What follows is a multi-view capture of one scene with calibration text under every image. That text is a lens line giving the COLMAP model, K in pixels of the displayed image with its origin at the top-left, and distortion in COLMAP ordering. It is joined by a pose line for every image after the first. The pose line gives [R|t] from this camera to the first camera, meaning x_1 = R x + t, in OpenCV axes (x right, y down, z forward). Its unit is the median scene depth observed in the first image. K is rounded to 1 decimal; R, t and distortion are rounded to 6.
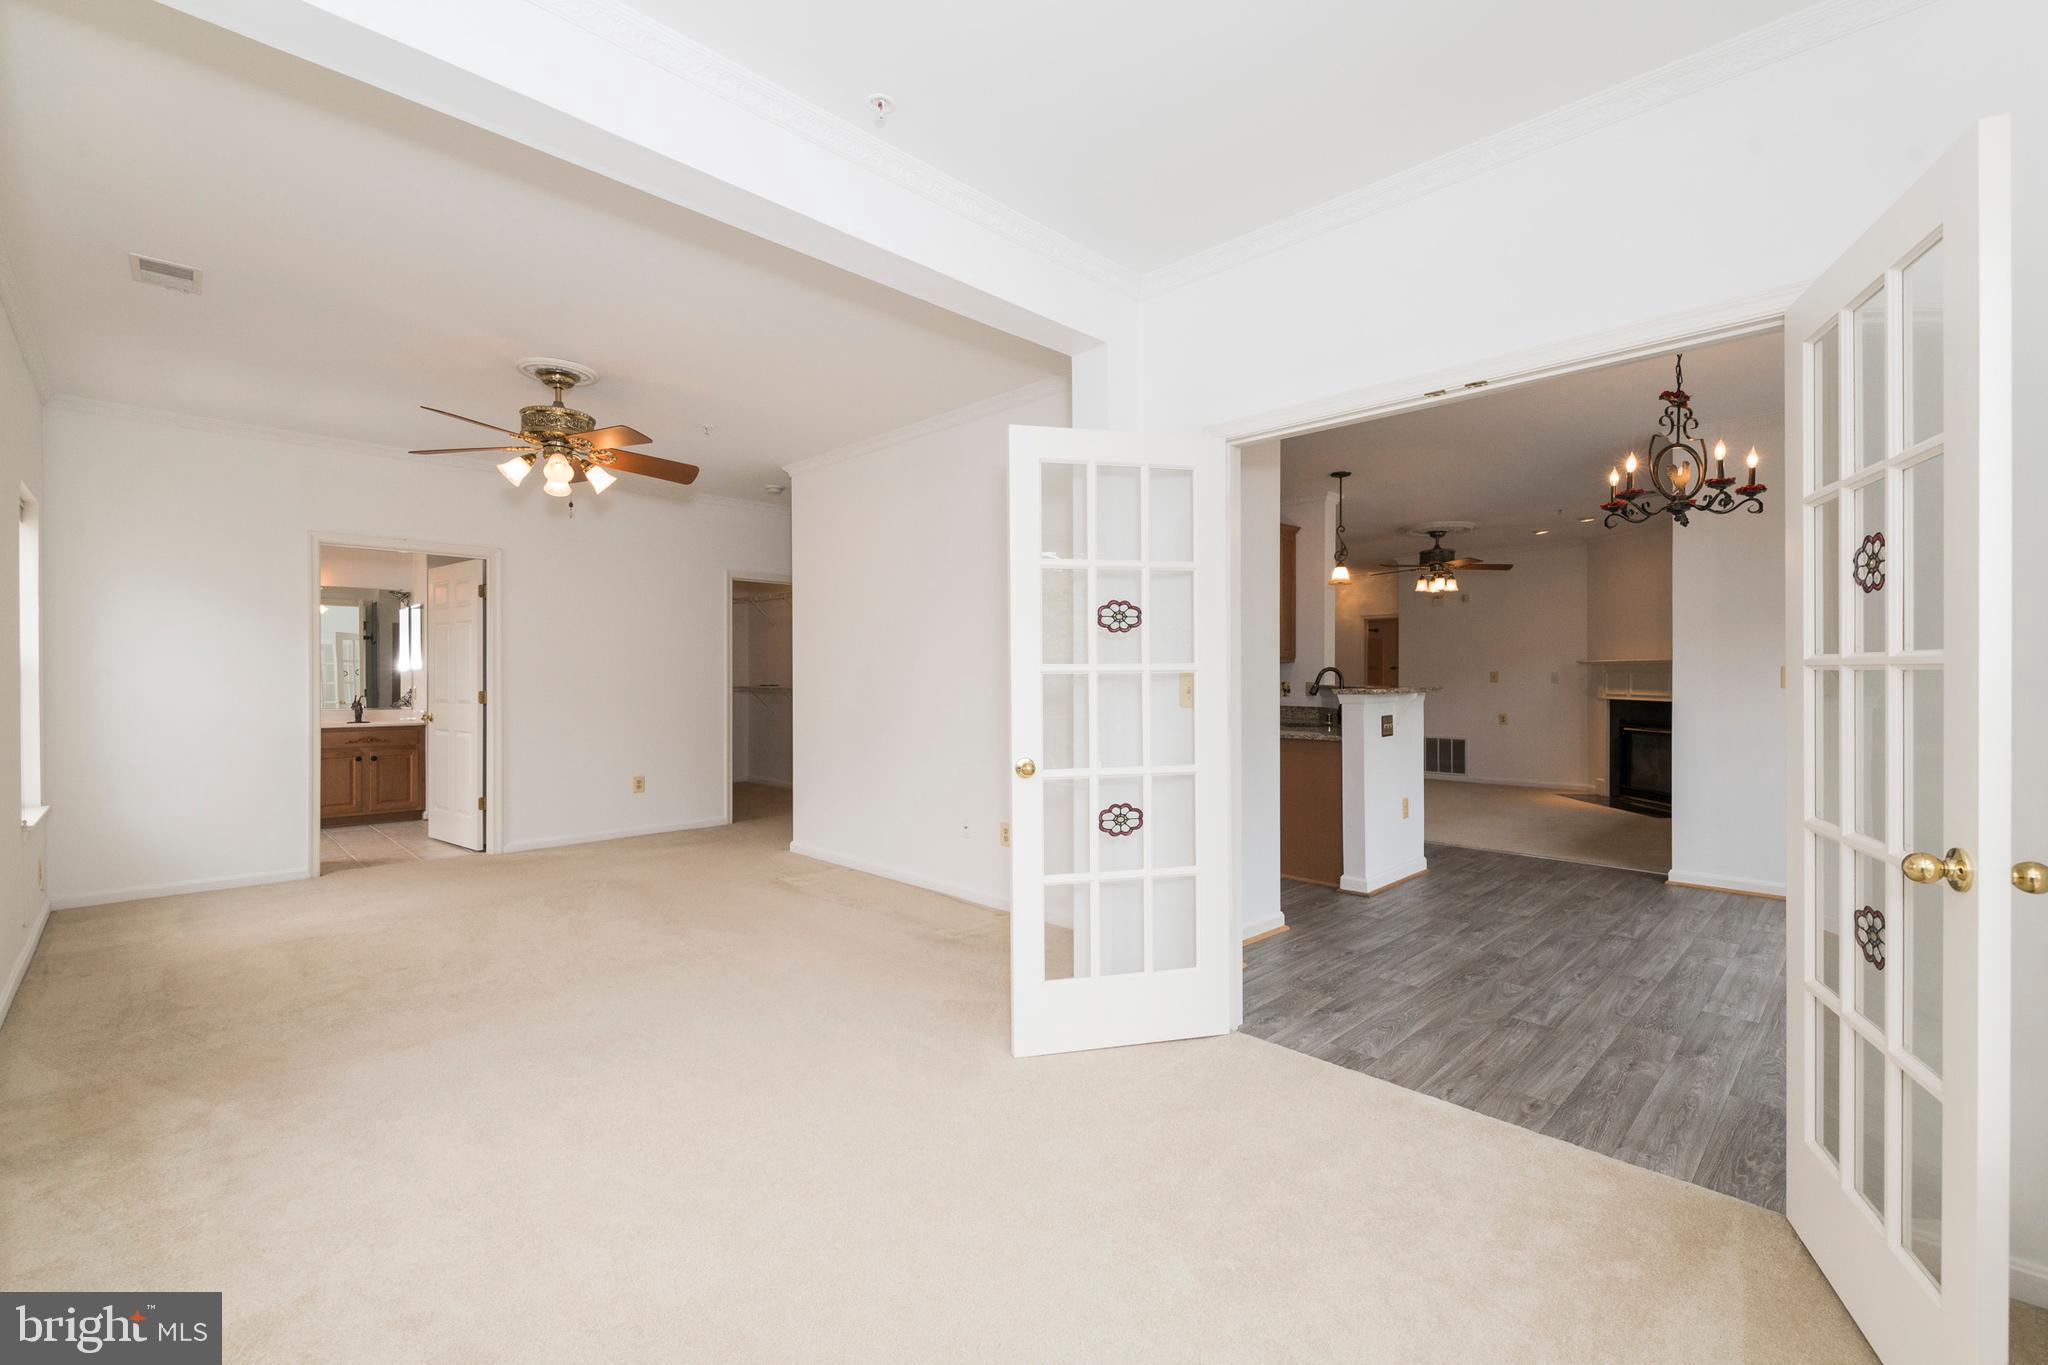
lens RADIAL K [[891.7, 0, 1030.9], [0, 891.7, 674.6], [0, 0, 1]] dist [0.017772, -0.010161]
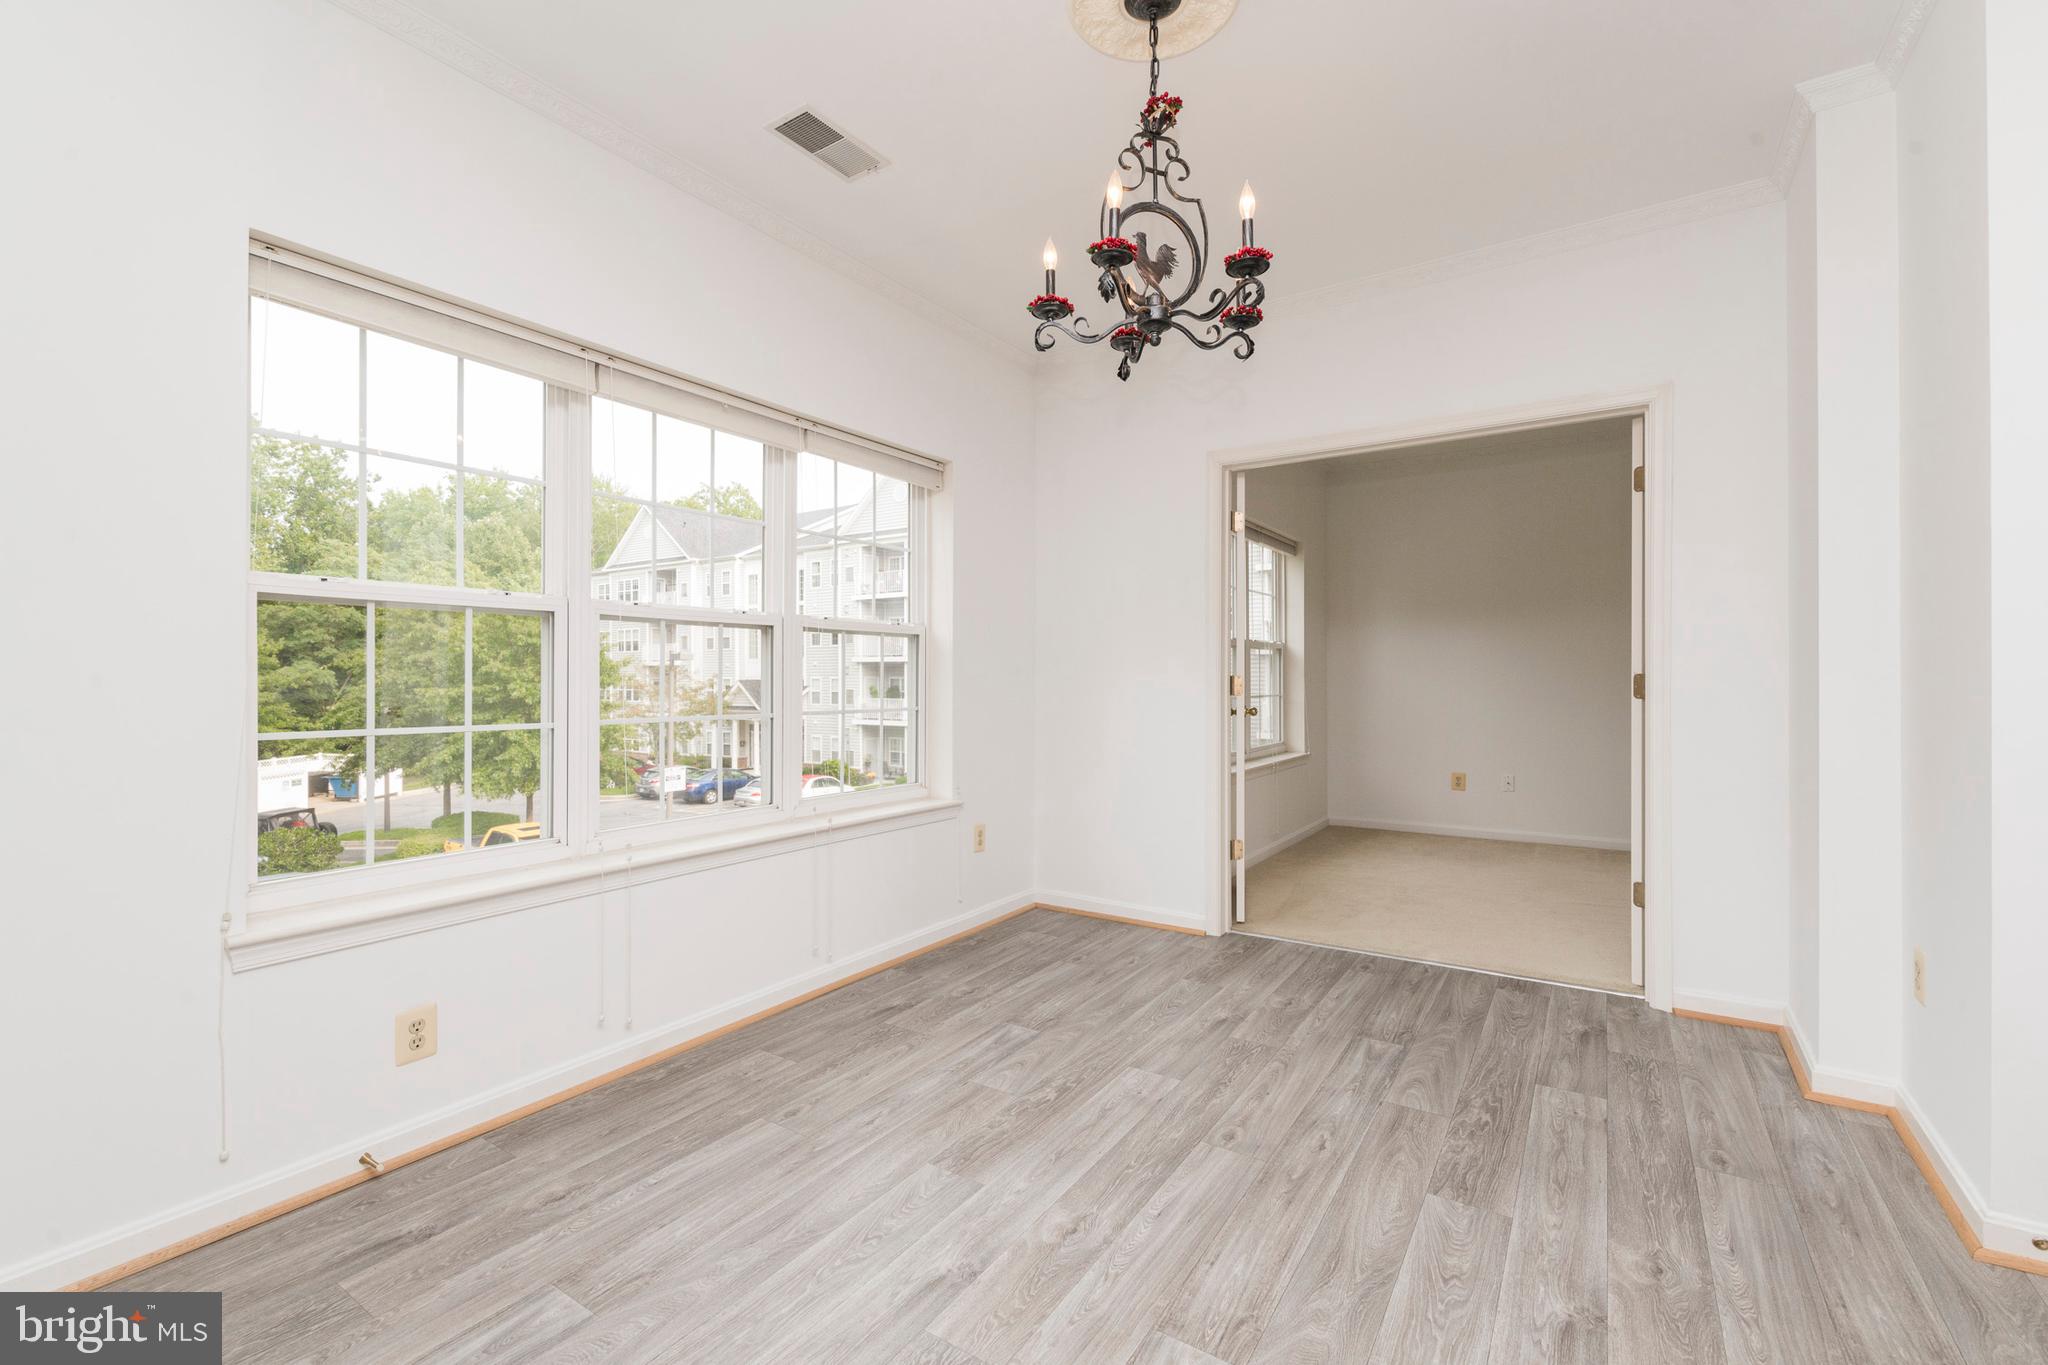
lens RADIAL K [[891.7, 0, 1030.9], [0, 891.7, 674.6], [0, 0, 1]] dist [0.017772, -0.010161]
pose [[-0.980459, -0.001136, -0.196720, 1.027449], [-0.000138, 0.999987, -0.005084, 0.035700], [0.196723, -0.004957, -0.980447, 1.729661]]
